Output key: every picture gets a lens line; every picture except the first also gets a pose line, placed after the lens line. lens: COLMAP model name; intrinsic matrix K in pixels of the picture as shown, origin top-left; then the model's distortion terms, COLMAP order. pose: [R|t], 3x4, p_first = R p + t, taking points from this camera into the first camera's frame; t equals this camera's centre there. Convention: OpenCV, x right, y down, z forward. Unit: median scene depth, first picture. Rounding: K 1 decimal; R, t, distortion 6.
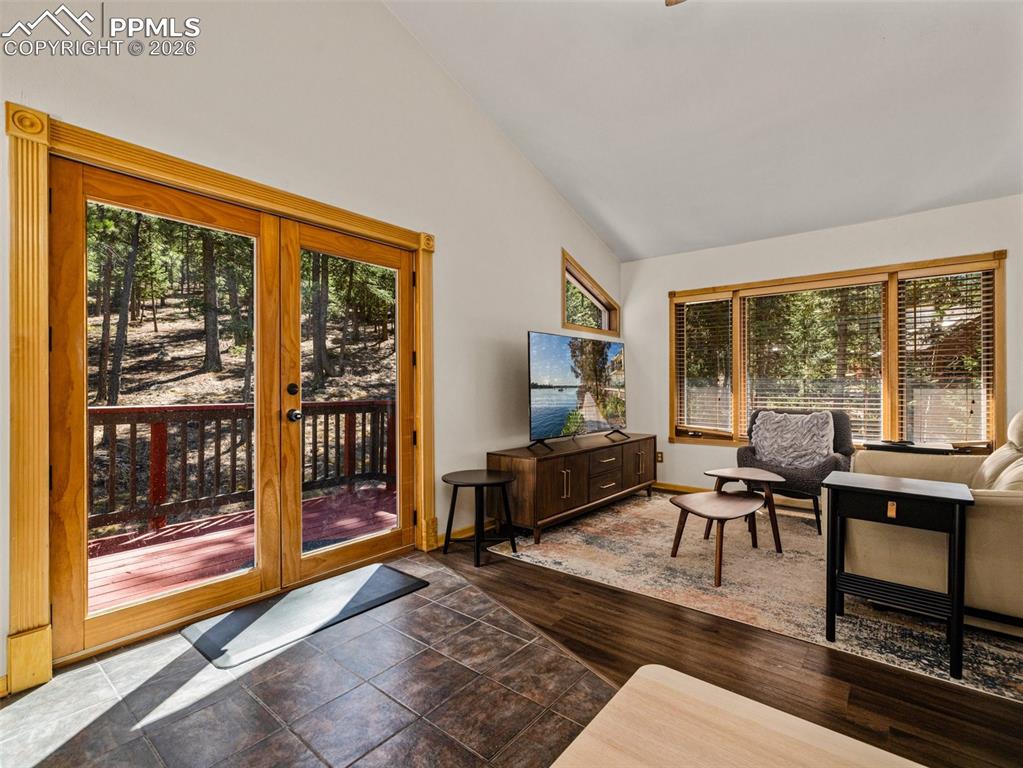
lens RADIAL K [[483.8, 0, 508.2], [0, 483.8, 387.2], [0, 0, 1]] dist [-0.001733, 0.000470]
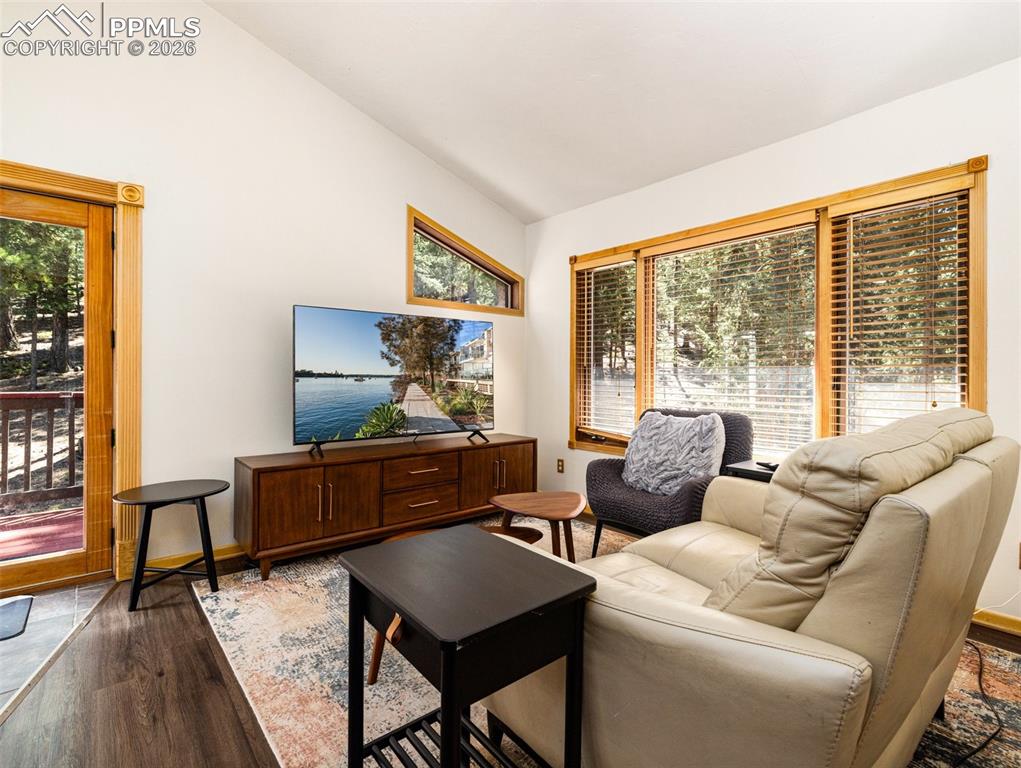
lens RADIAL K [[487.3, 0, 512.1], [0, 487.3, 377.7], [0, 0, 1]] dist [0.000788, -0.000471]
pose [[0.984349, 0.006696, -0.176103, 0.474478], [-0.006521, 0.999977, 0.001576, -0.001547], [0.176110, -0.000403, 0.984370, 0.250869]]
